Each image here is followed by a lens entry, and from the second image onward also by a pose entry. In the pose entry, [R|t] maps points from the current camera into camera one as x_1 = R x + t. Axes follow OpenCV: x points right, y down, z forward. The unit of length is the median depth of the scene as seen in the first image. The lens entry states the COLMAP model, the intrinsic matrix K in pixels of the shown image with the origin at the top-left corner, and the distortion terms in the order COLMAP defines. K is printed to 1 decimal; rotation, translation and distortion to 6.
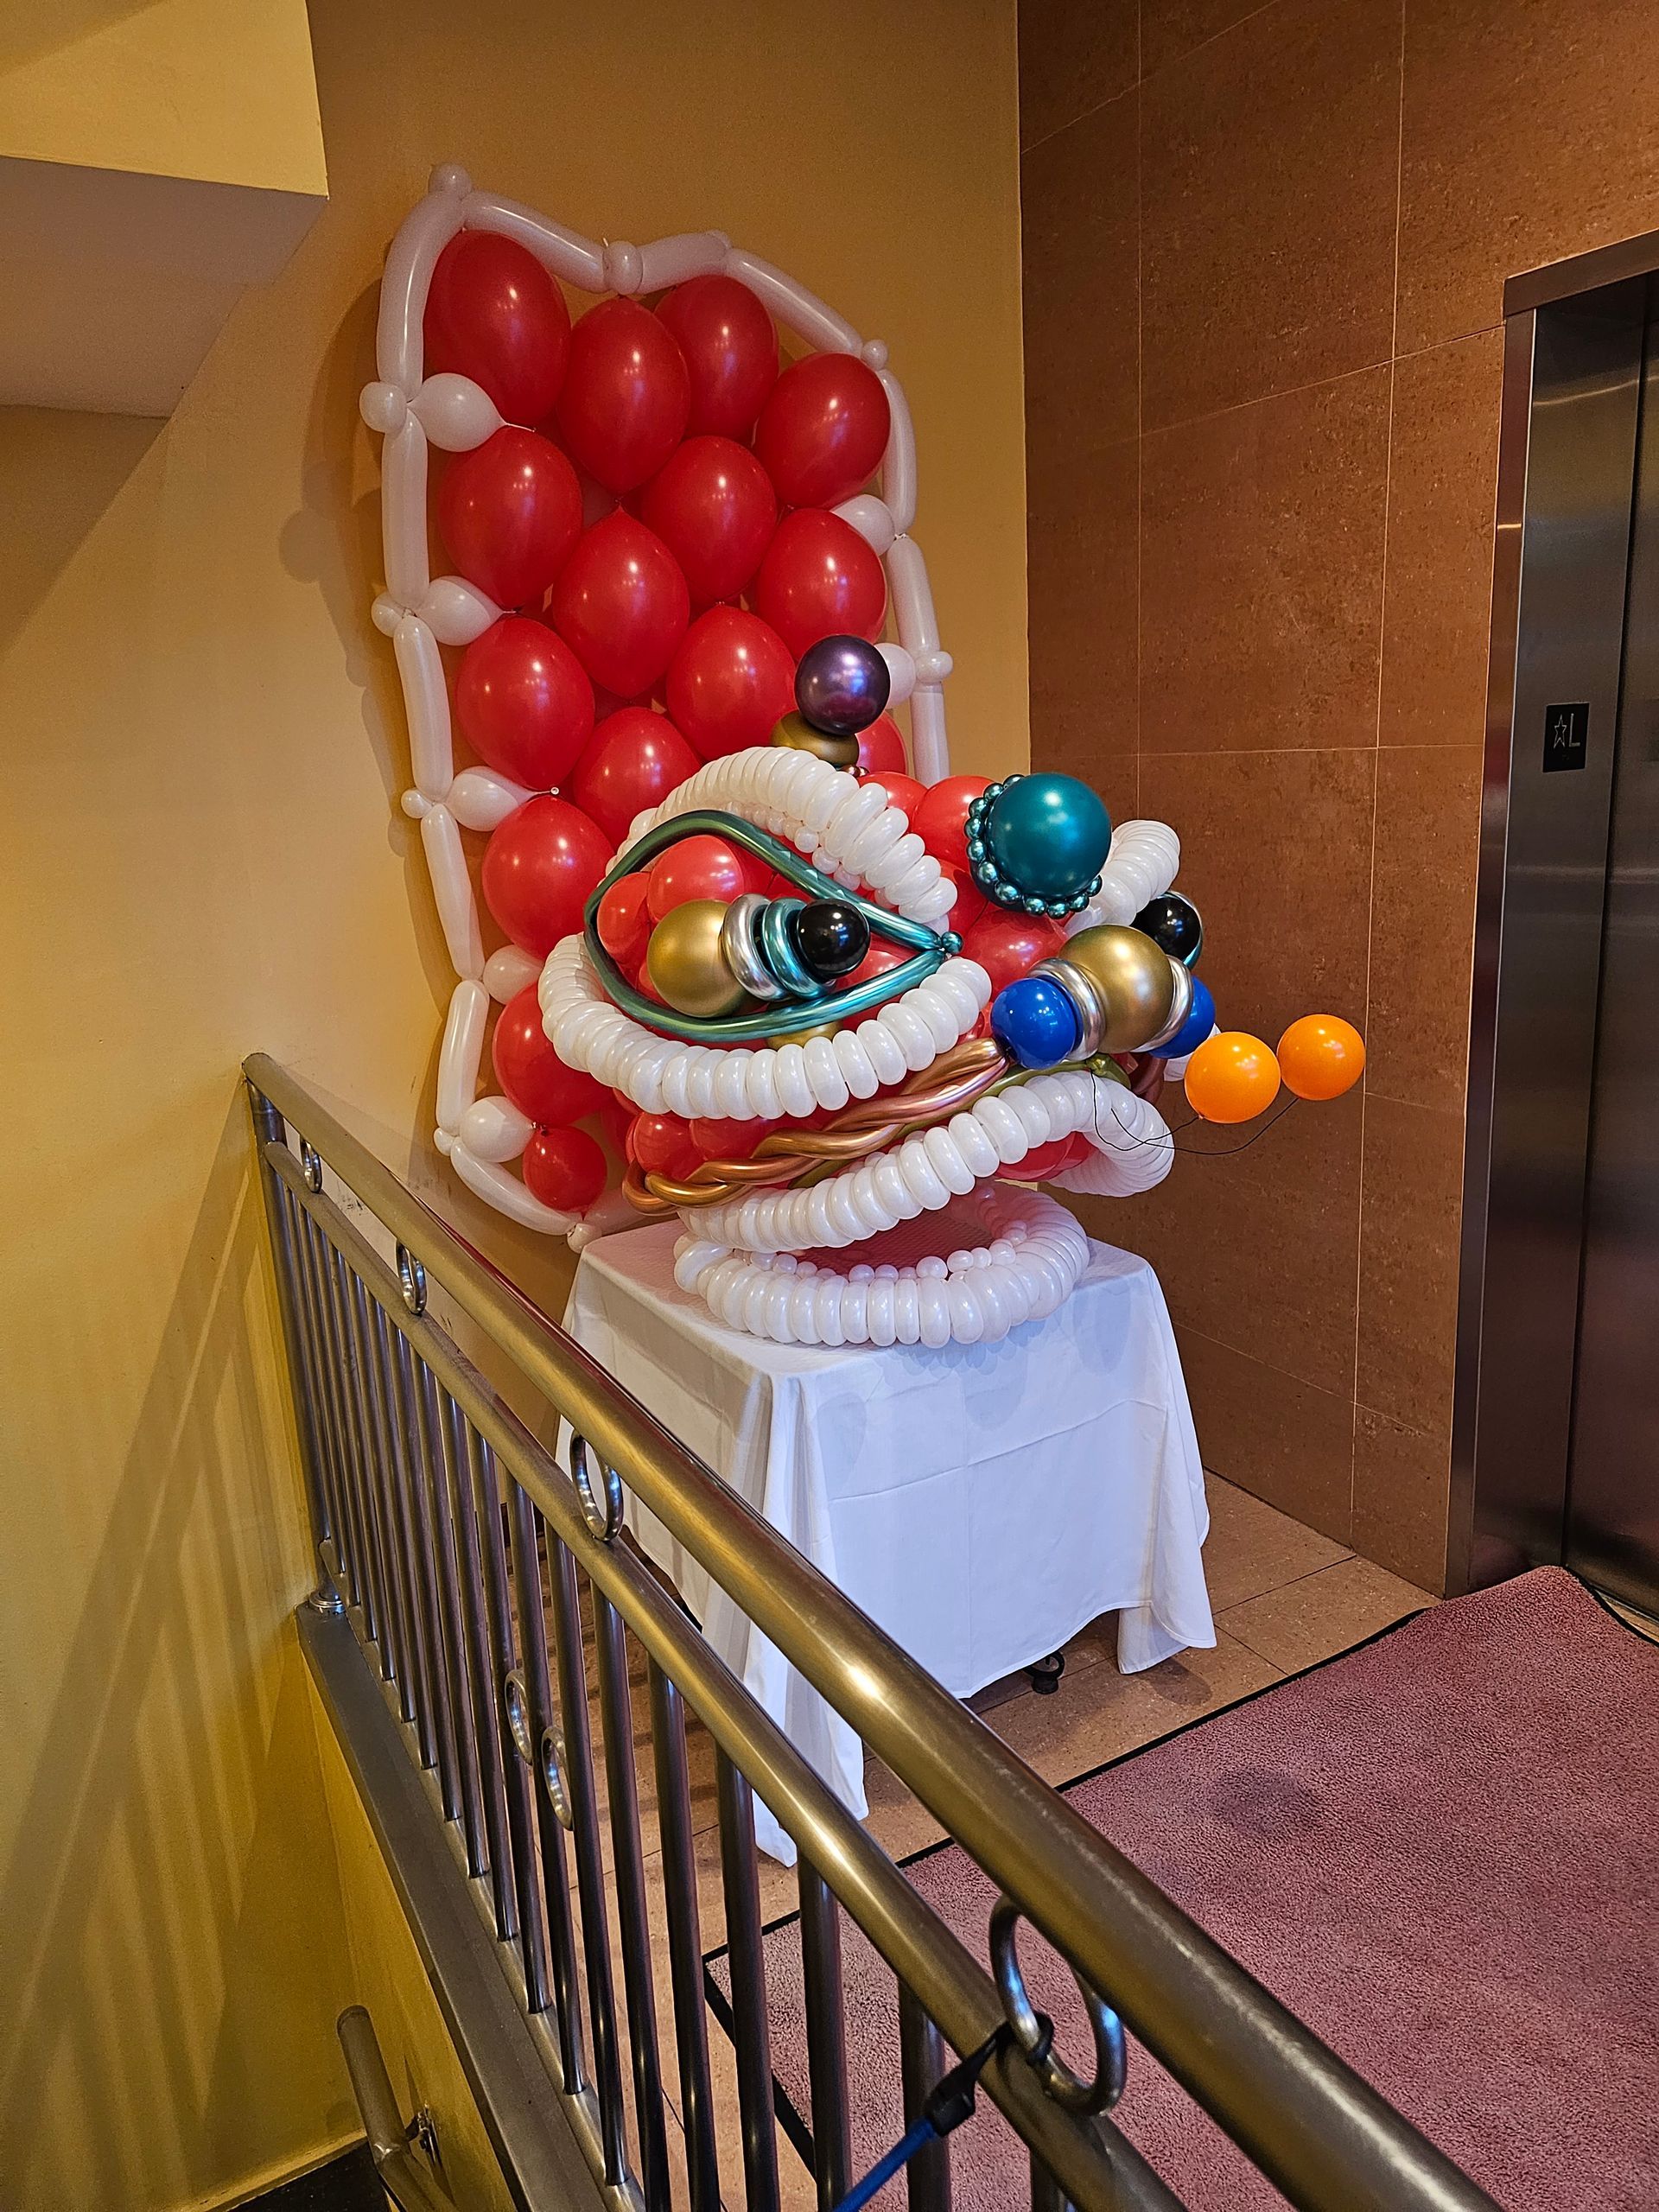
lens RADIAL K [[1507.0, 0, 829.3], [0, 1507.0, 1102.4], [0, 0, 1]] dist [0.021595, 0.001225]
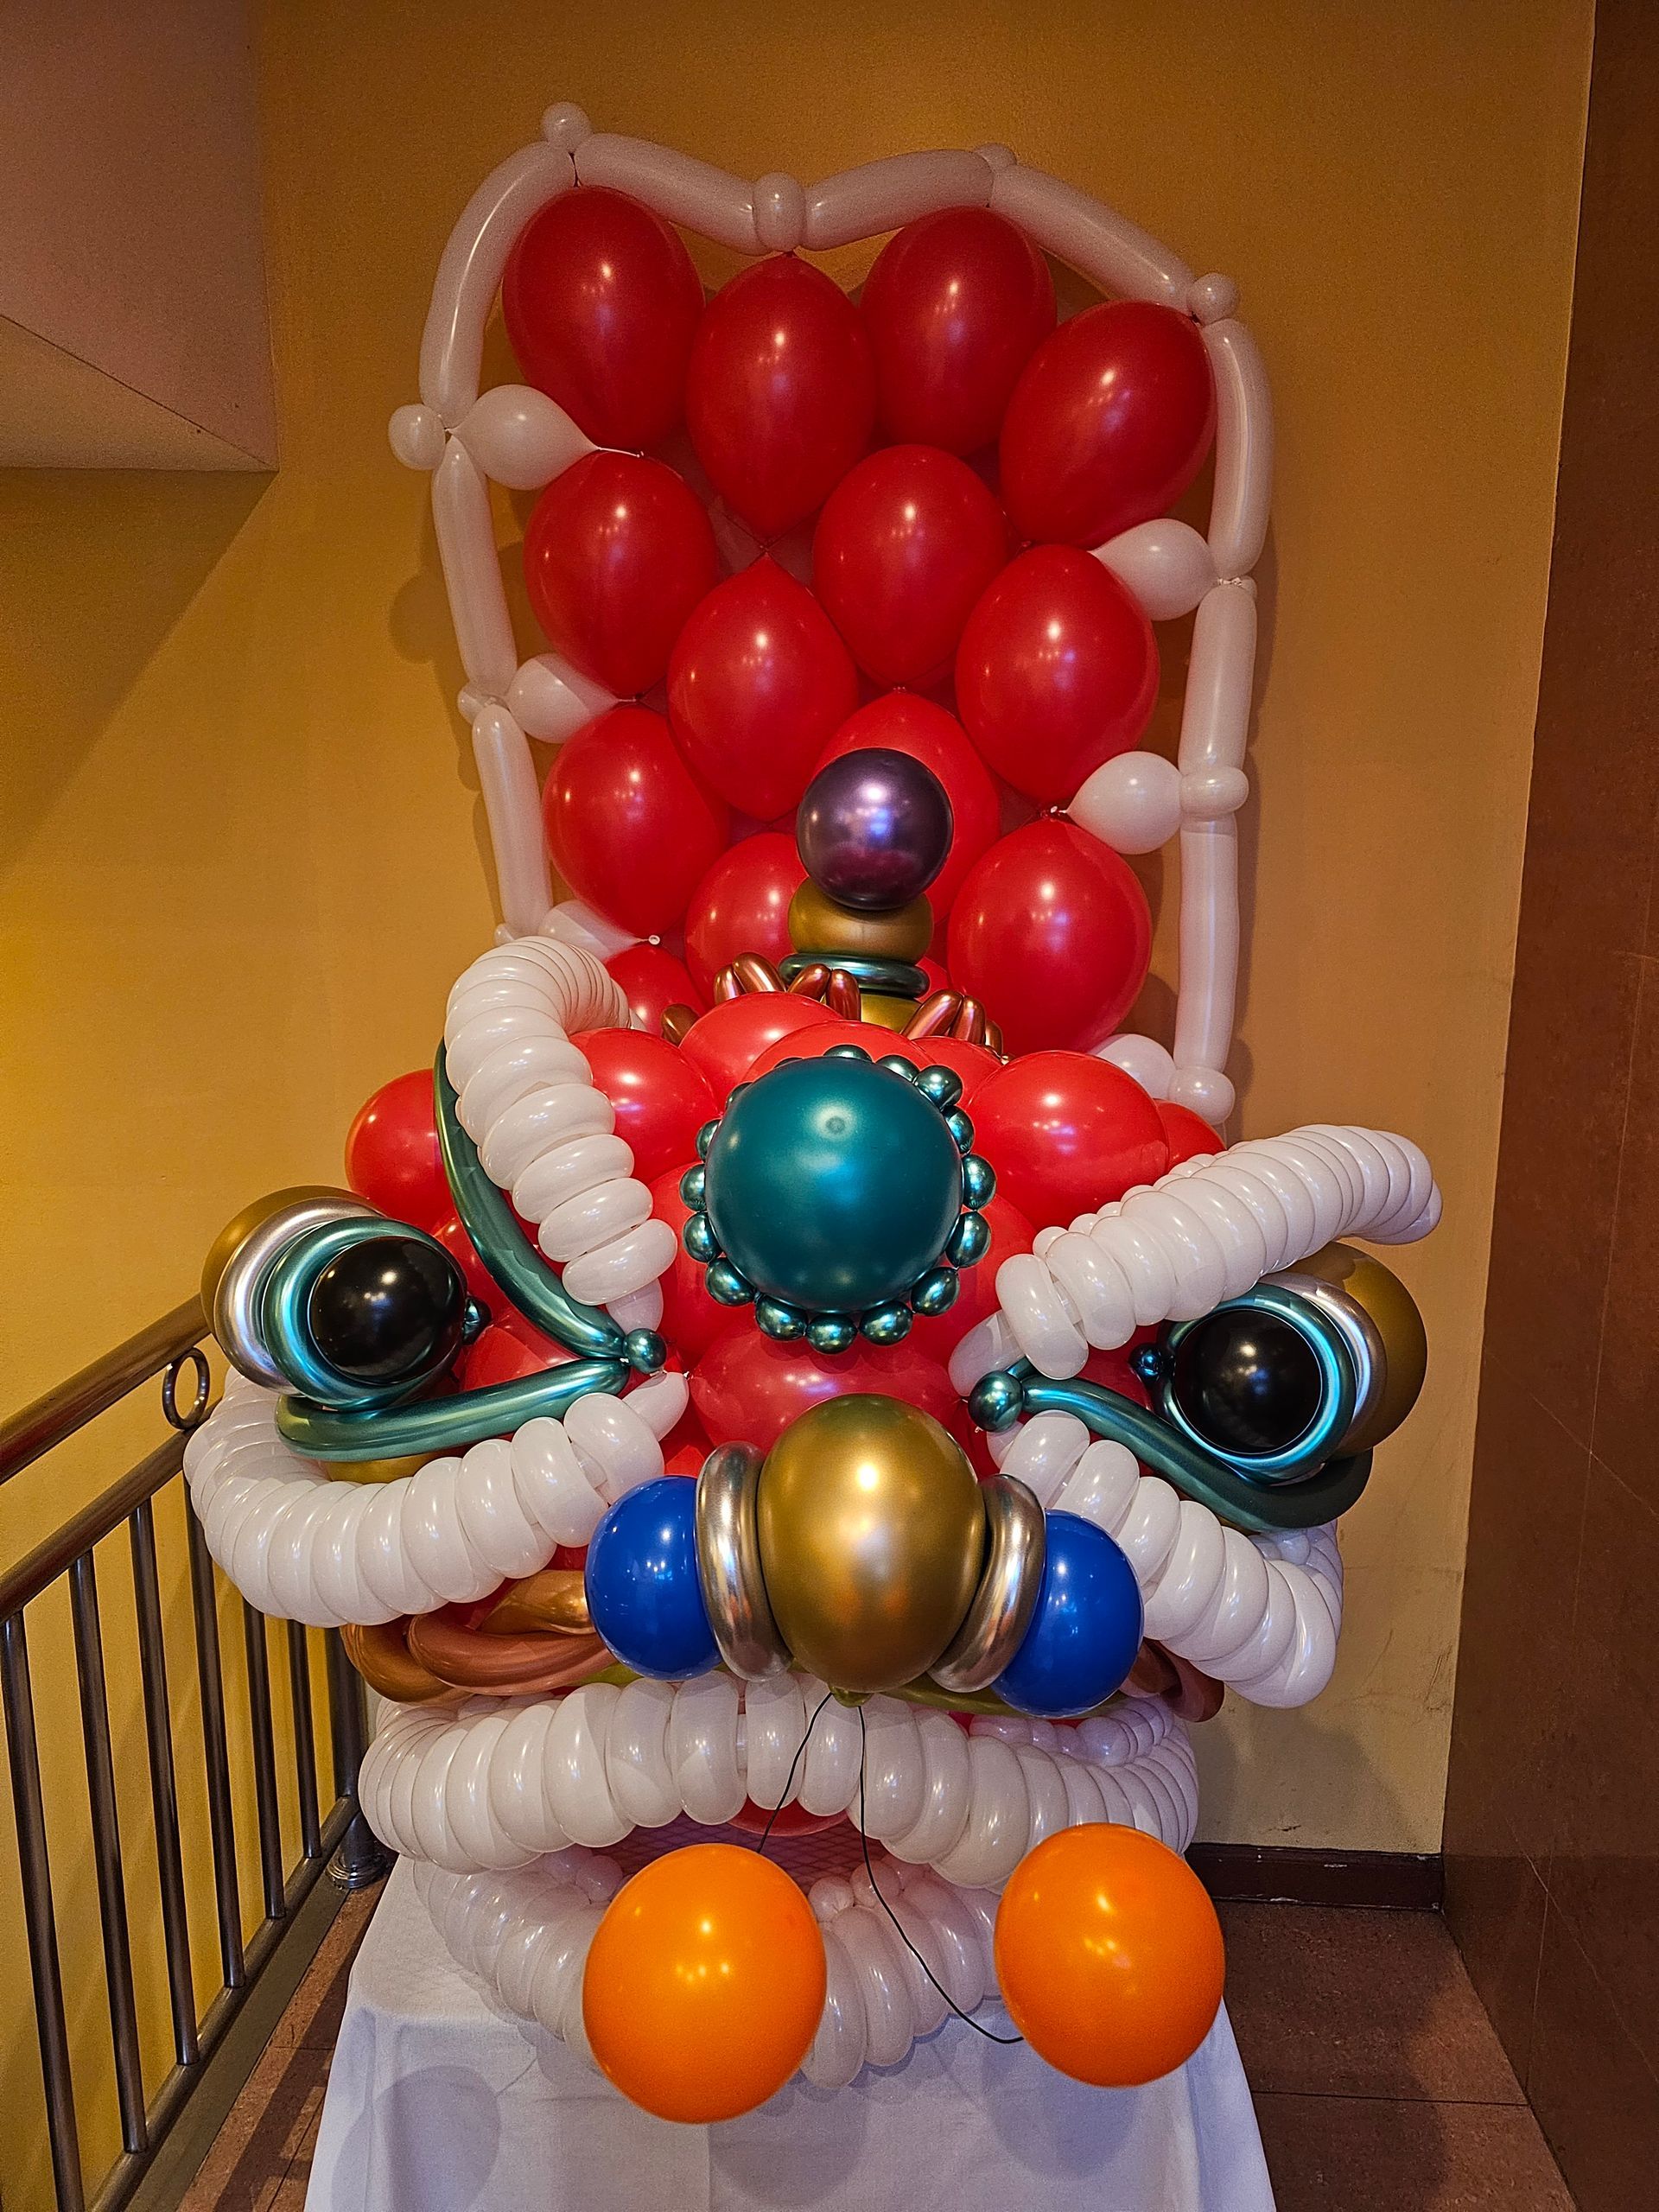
lens RADIAL K [[1507.0, 0, 831.5], [0, 1507.0, 1107.6], [0, 0, 1]] dist [0.021595, 0.001225]
pose [[0.842001, 0.149607, -0.518316, 0.306406], [-0.167092, 0.985854, 0.013117, -0.161075], [0.512947, 0.075562, 0.855088, 0.452964]]
